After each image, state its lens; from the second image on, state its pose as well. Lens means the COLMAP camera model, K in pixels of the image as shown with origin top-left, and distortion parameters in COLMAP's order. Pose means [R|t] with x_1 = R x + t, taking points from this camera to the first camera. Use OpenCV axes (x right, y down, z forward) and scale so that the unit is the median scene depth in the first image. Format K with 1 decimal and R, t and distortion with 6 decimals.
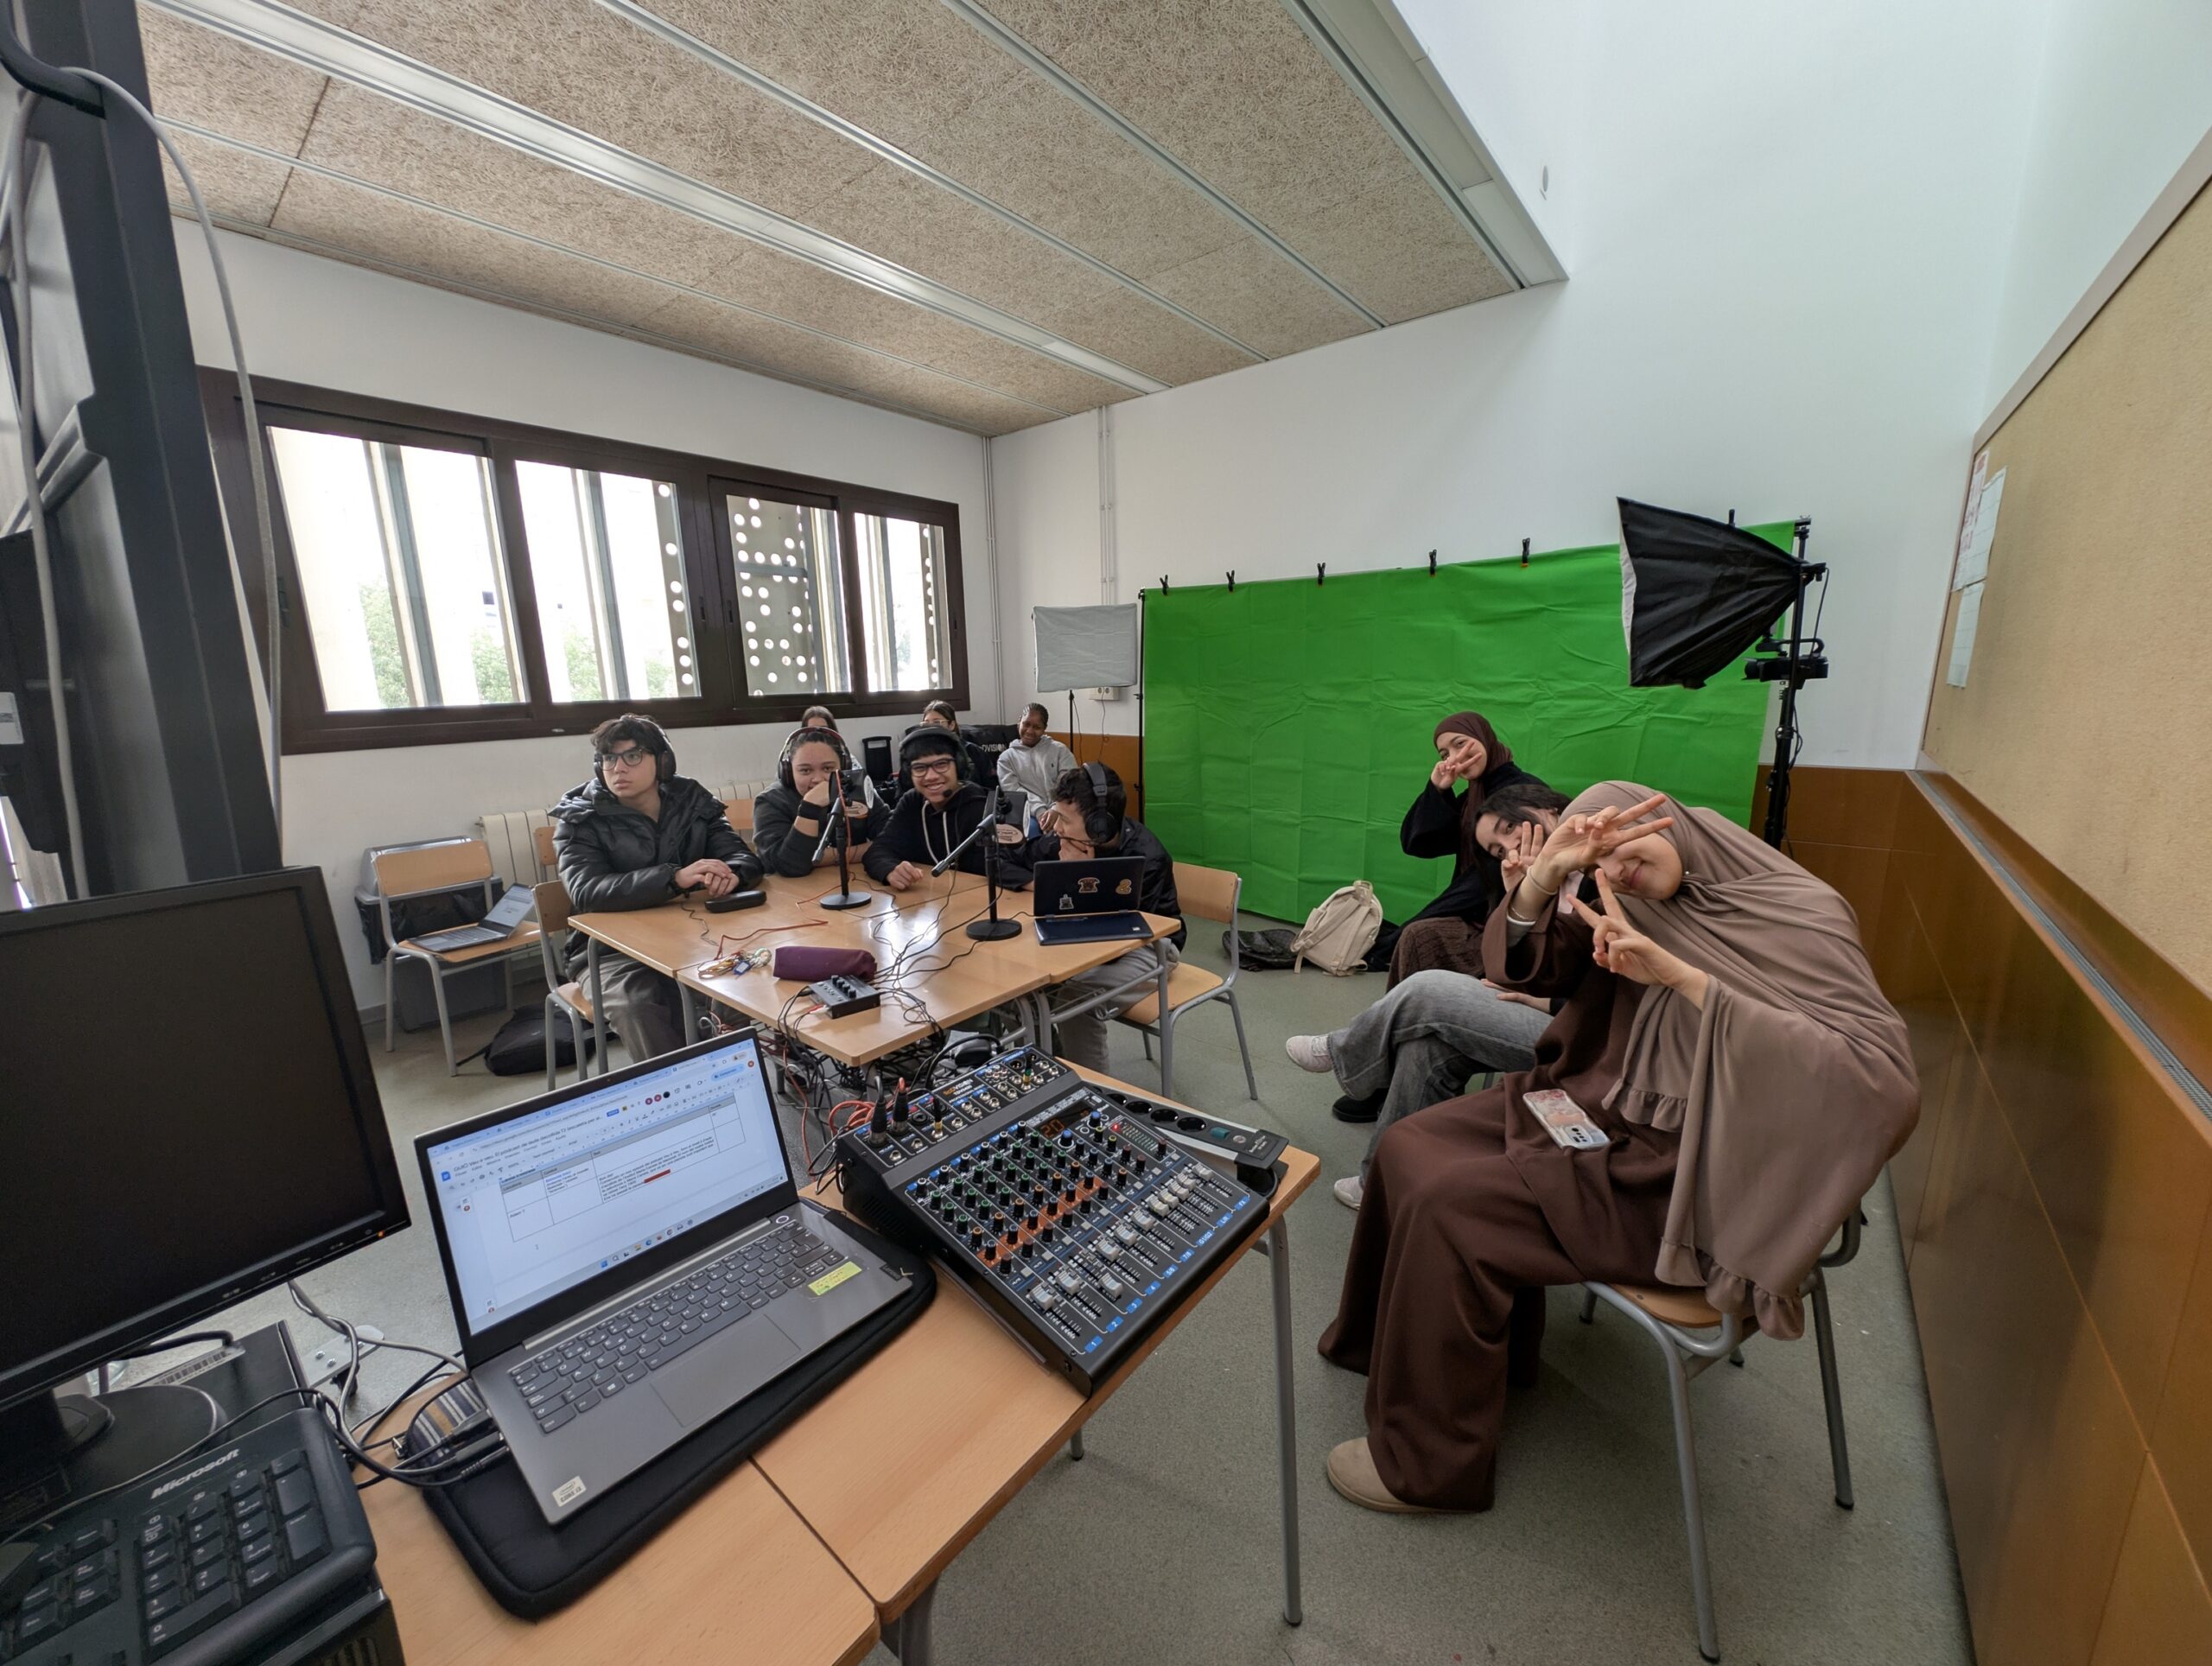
lens RADIAL K [[834.5, 0, 1114.7], [0, 834.5, 843.4], [0, 0, 1]] dist [0.001986, -0.000029]
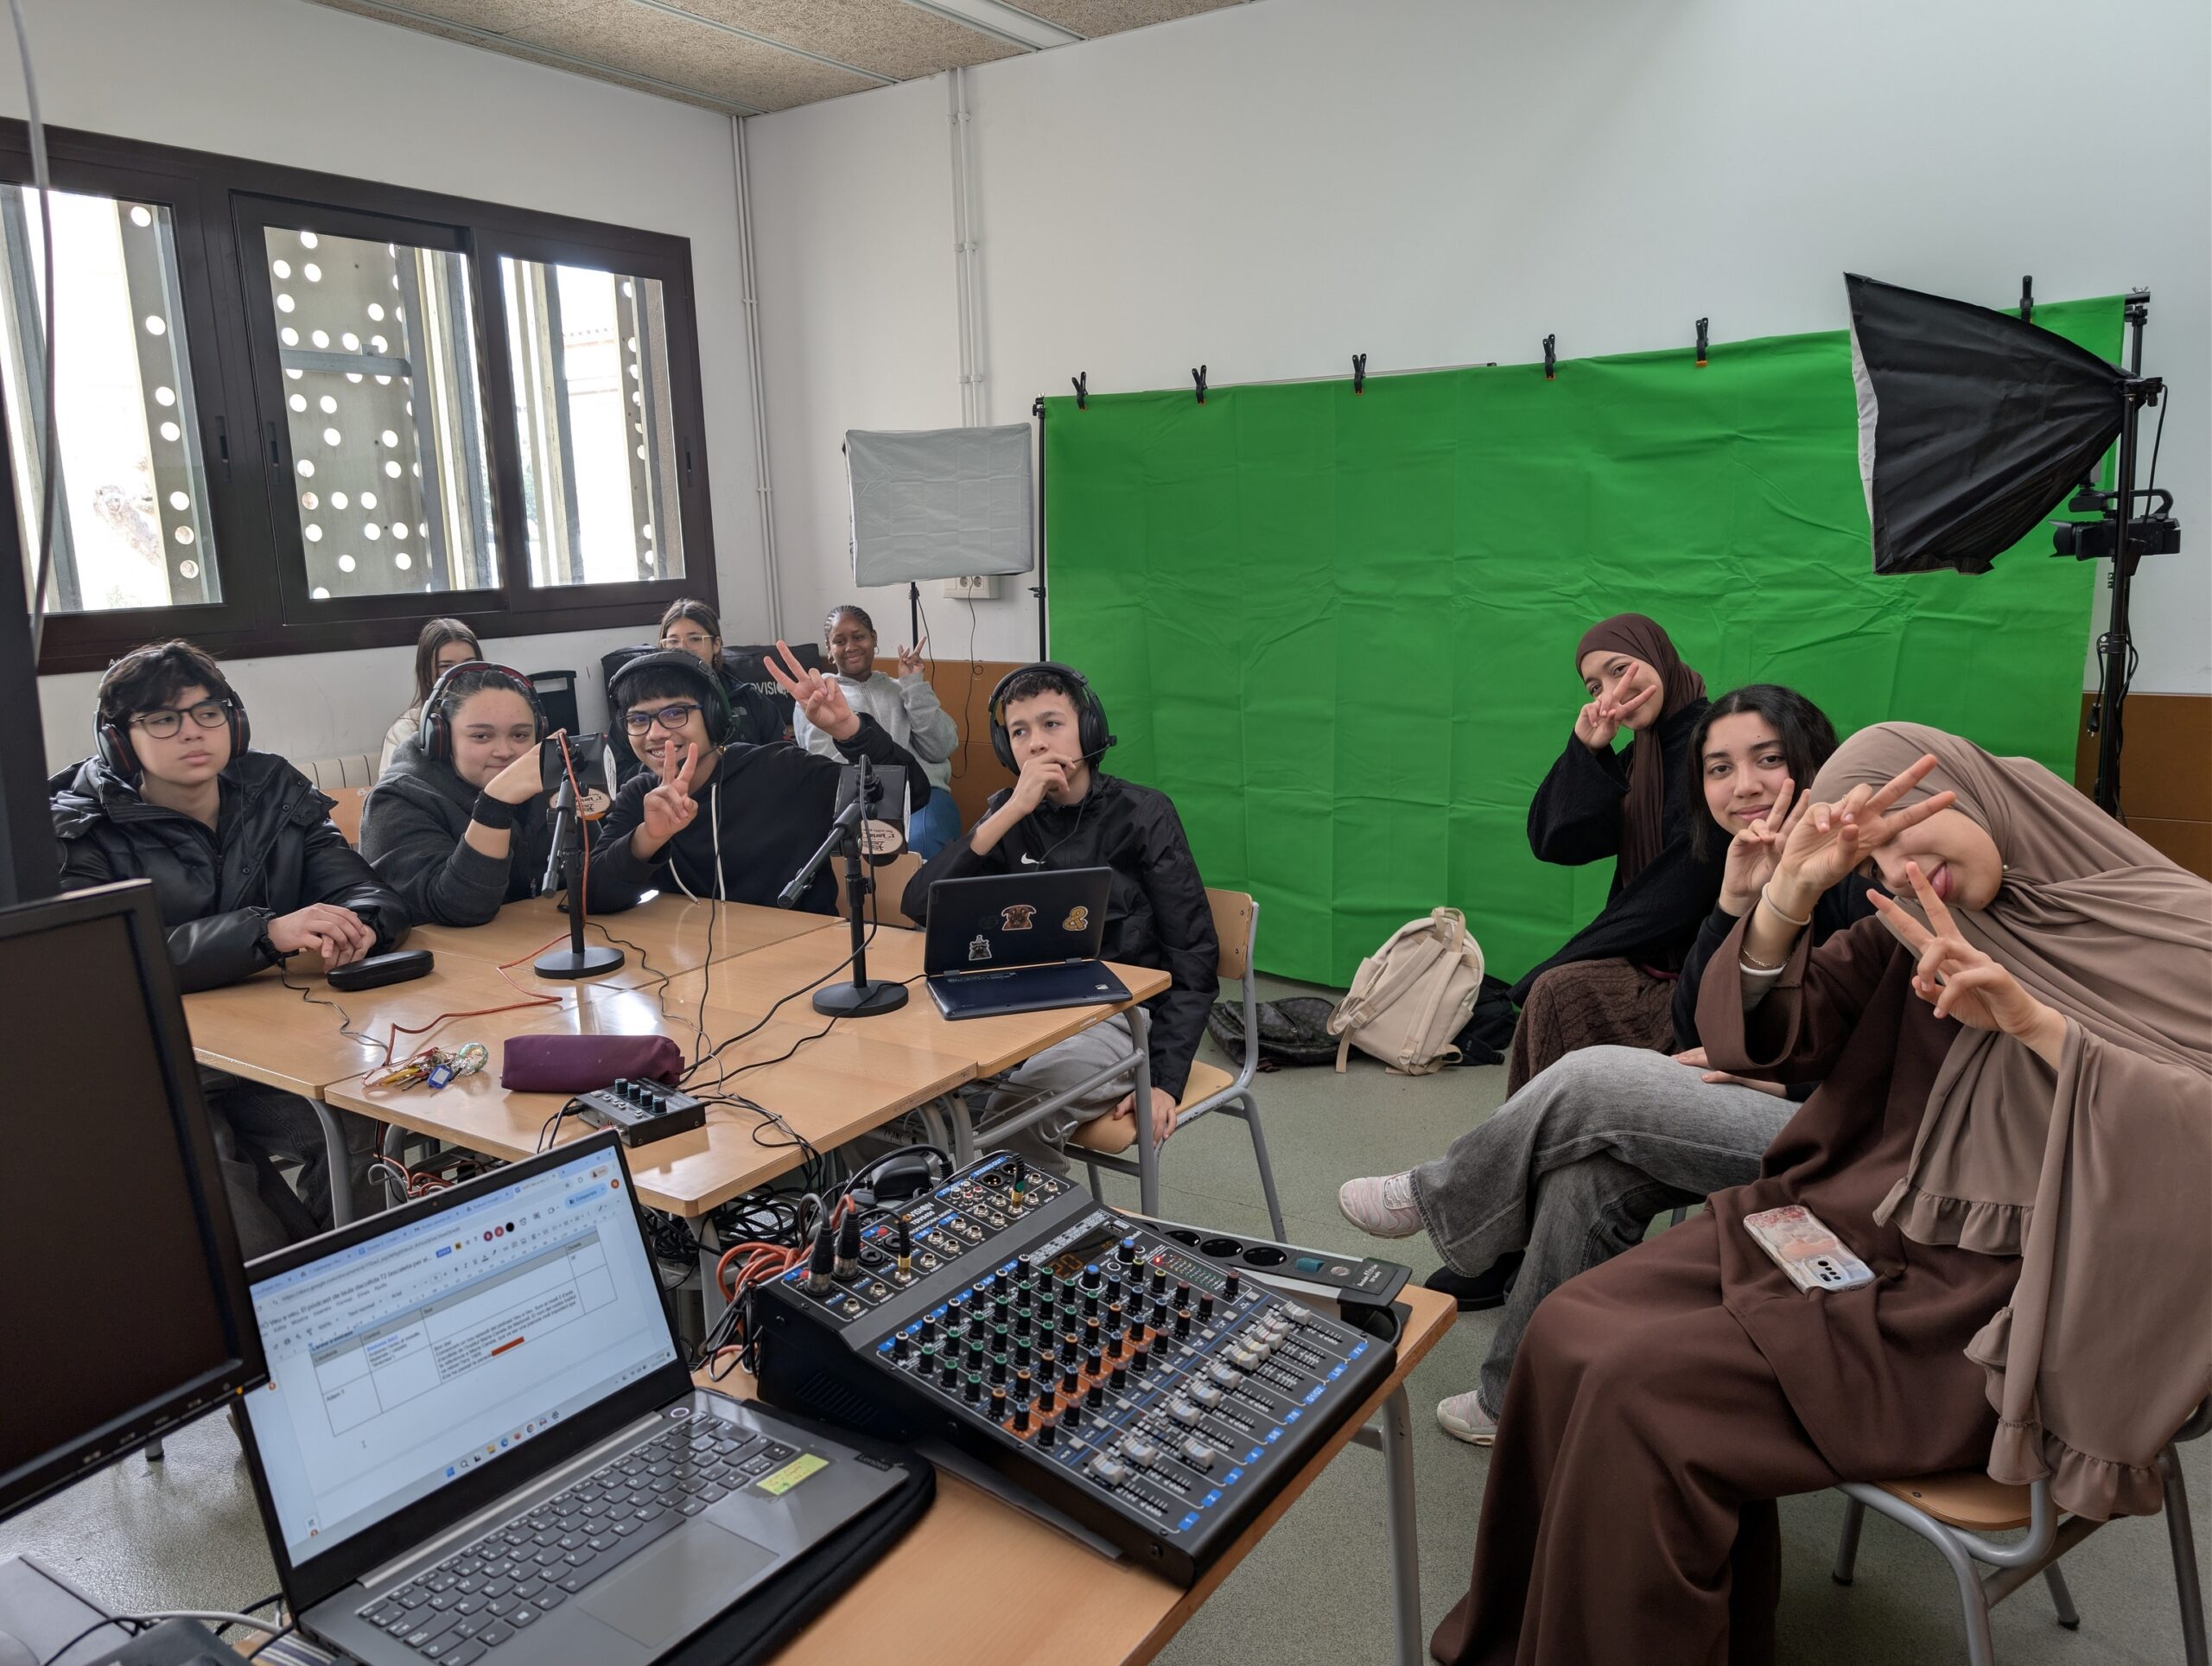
lens RADIAL K [[1577.5, 0, 1106.0], [0, 1577.5, 833.0], [0, 0, 1]] dist [0.002656, 0.005707]
pose [[0.995557, -0.026907, 0.090231, -0.060393], [0.028429, 0.999474, -0.015621, 0.007328], [-0.089764, 0.018117, 0.995798, -0.107168]]
